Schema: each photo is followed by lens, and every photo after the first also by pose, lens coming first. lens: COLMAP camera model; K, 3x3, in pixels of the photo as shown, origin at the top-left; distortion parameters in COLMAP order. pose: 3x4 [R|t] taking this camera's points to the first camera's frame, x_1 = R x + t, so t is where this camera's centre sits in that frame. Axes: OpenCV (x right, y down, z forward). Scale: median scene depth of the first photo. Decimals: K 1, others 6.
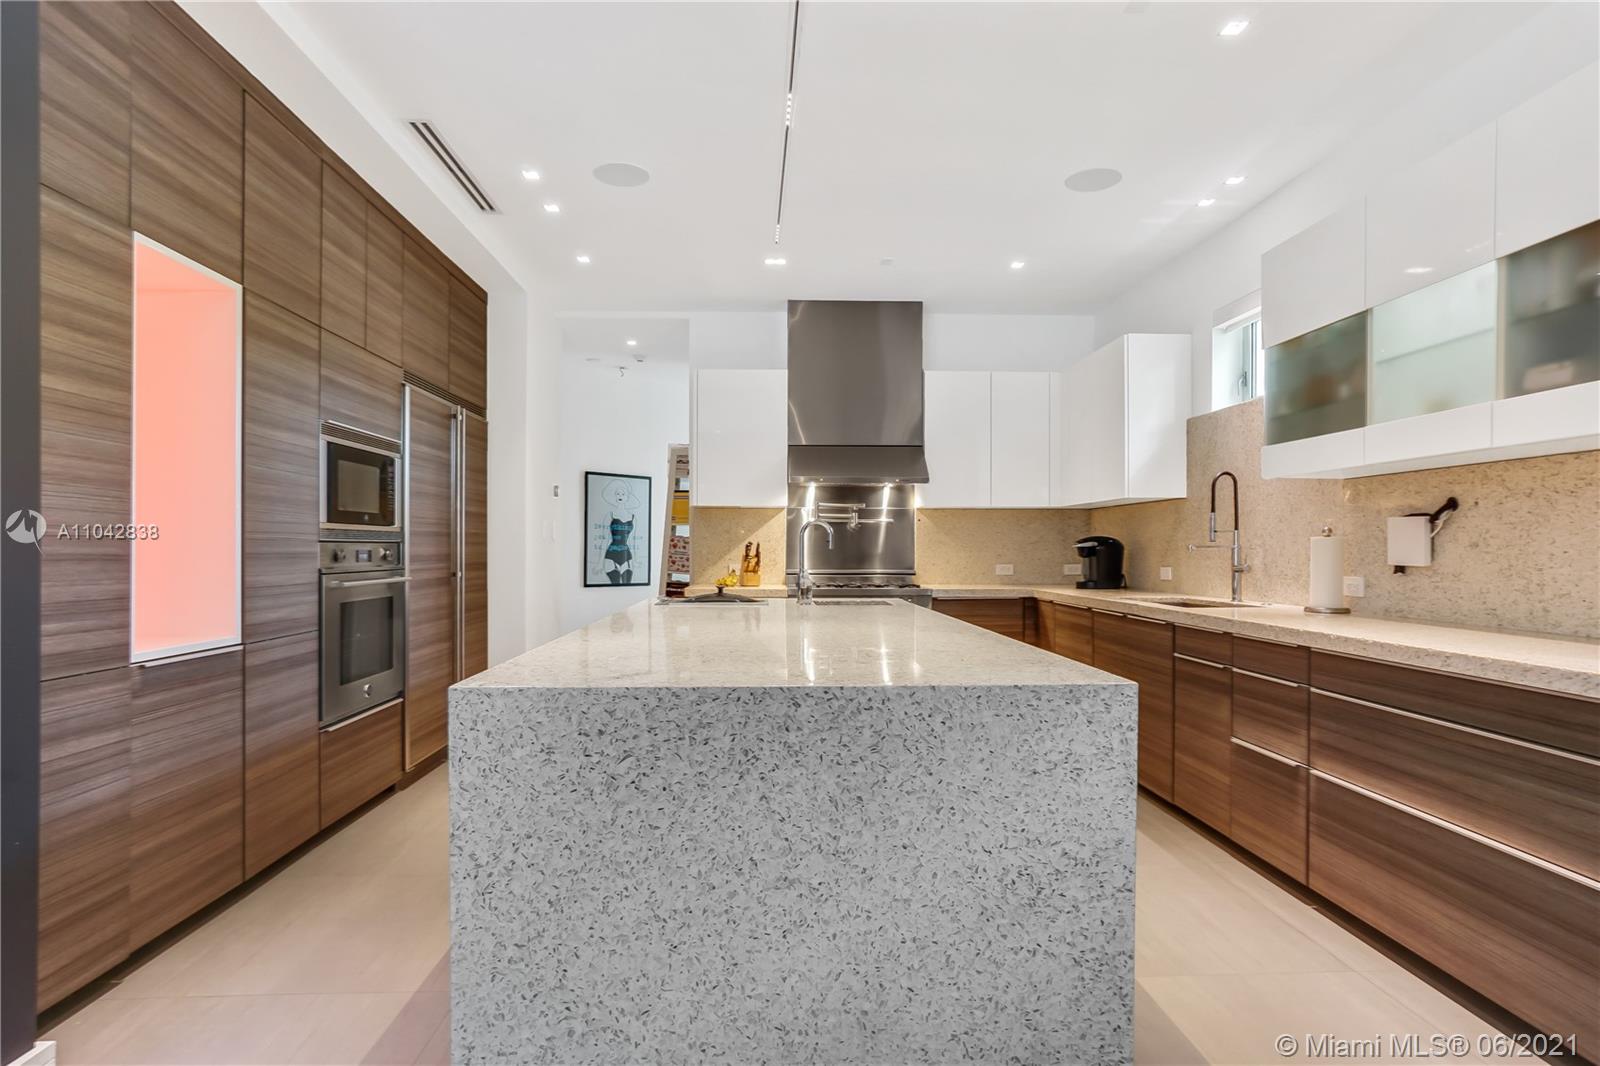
lens RADIAL K [[848.0, 0, 762.3], [0, 848.0, 539.0], [0, 0, 1]] dist [-0.040911, 0.020272]
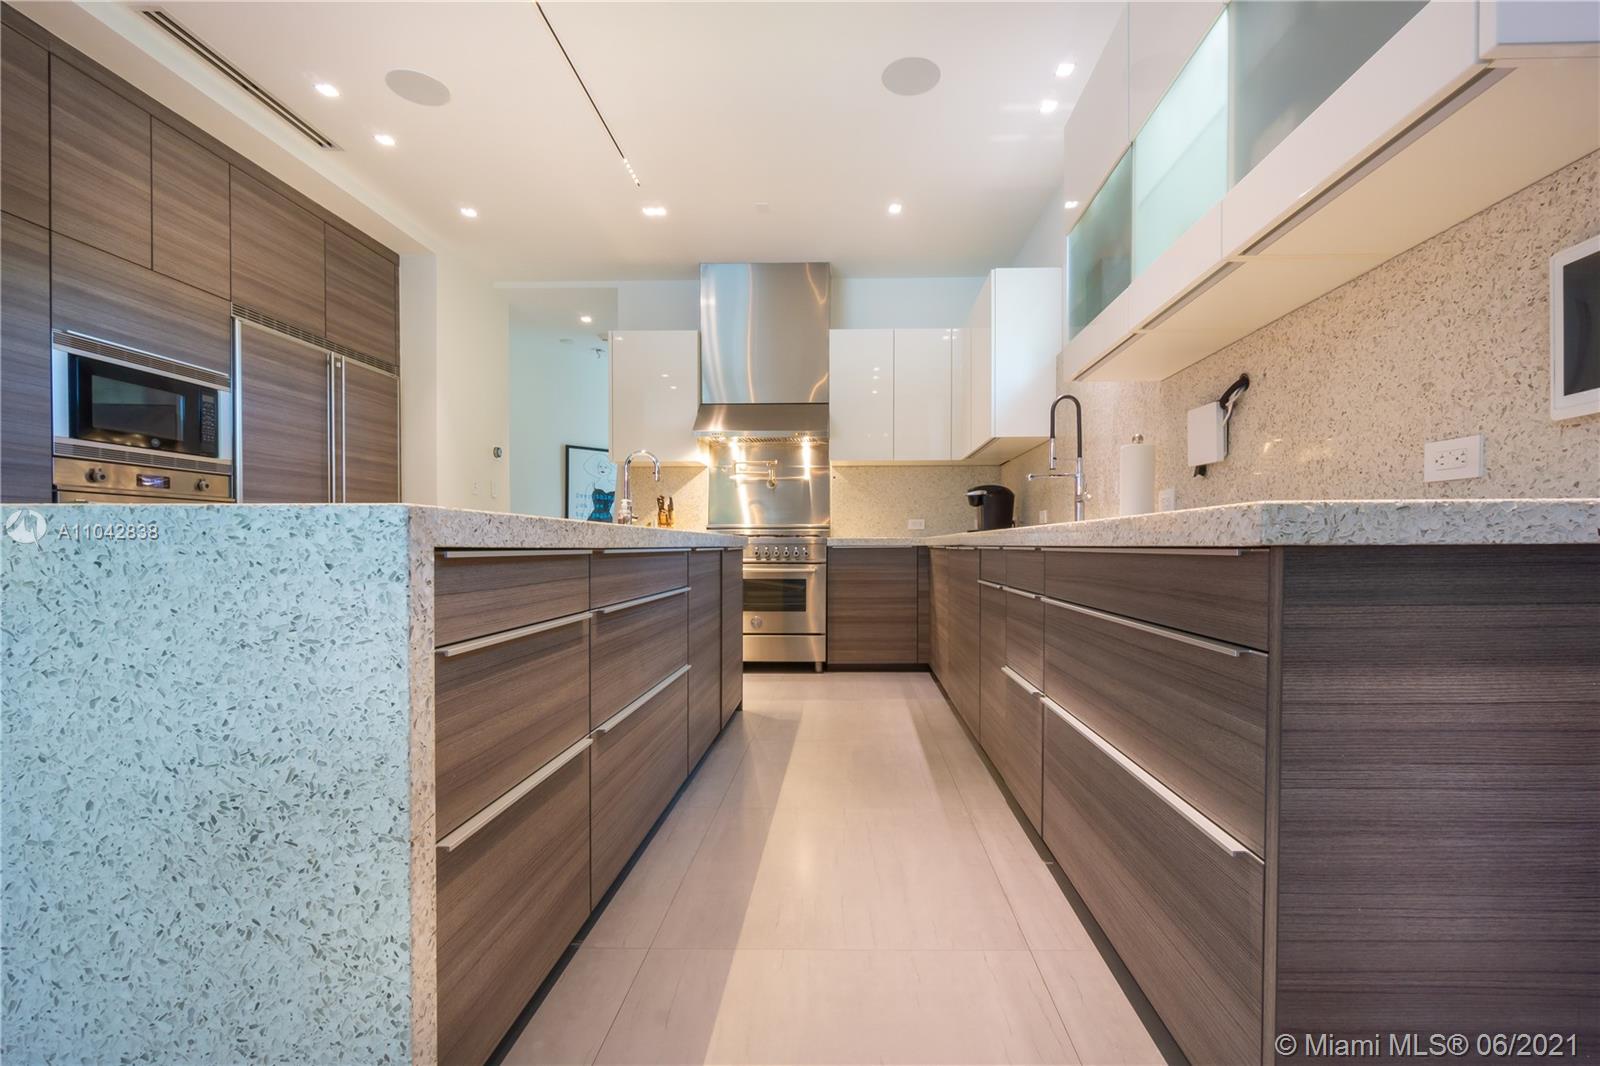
lens RADIAL K [[700.0, 0, 825.9], [0, 700.0, 547.9], [0, 0, 1]] dist [-0.013030, 0.003684]
pose [[0.998947, -0.000787, -0.045873, 0.457013], [0.001336, 0.999928, 0.011921, 0.116660], [0.045860, -0.011970, 0.998876, 0.295277]]
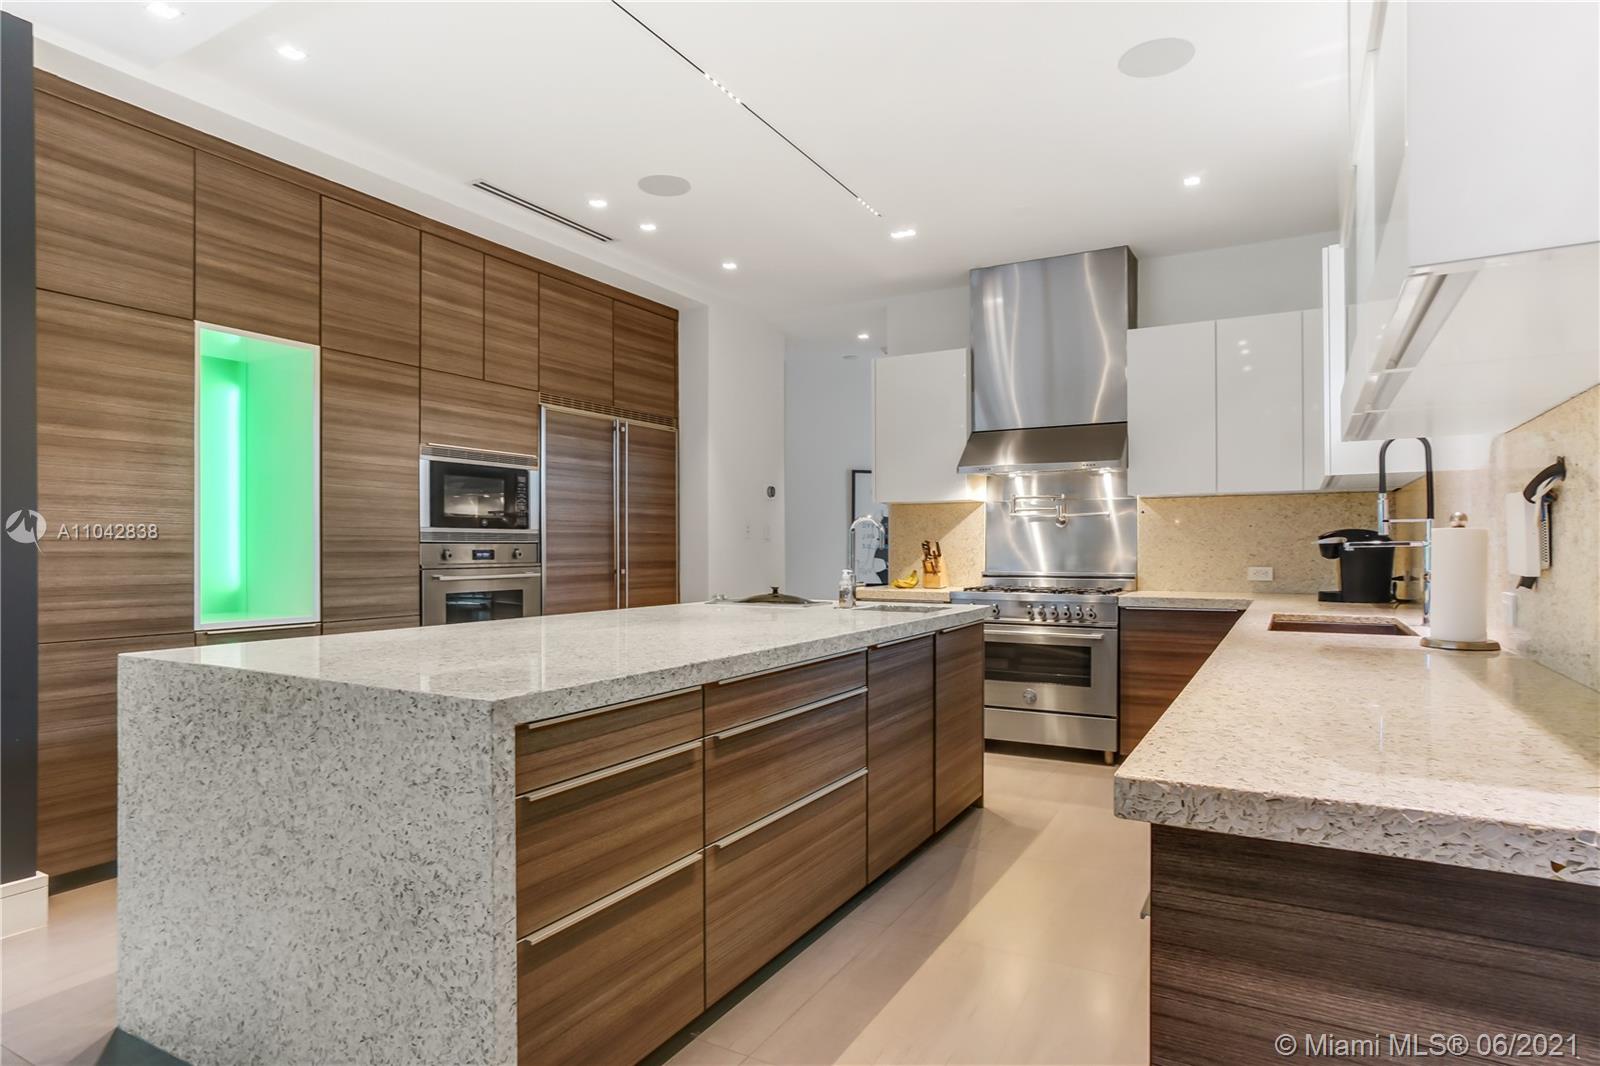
lens RADIAL K [[876.4, 0, 790.2], [0, 876.4, 535.0], [0, 0, 1]] dist [-0.024702, 0.014565]
pose [[0.855637, -0.009095, -0.517496, 0.702121], [0.007609, 0.999959, -0.004994, 0.002625], [0.517520, 0.000335, 0.855671, 0.220705]]
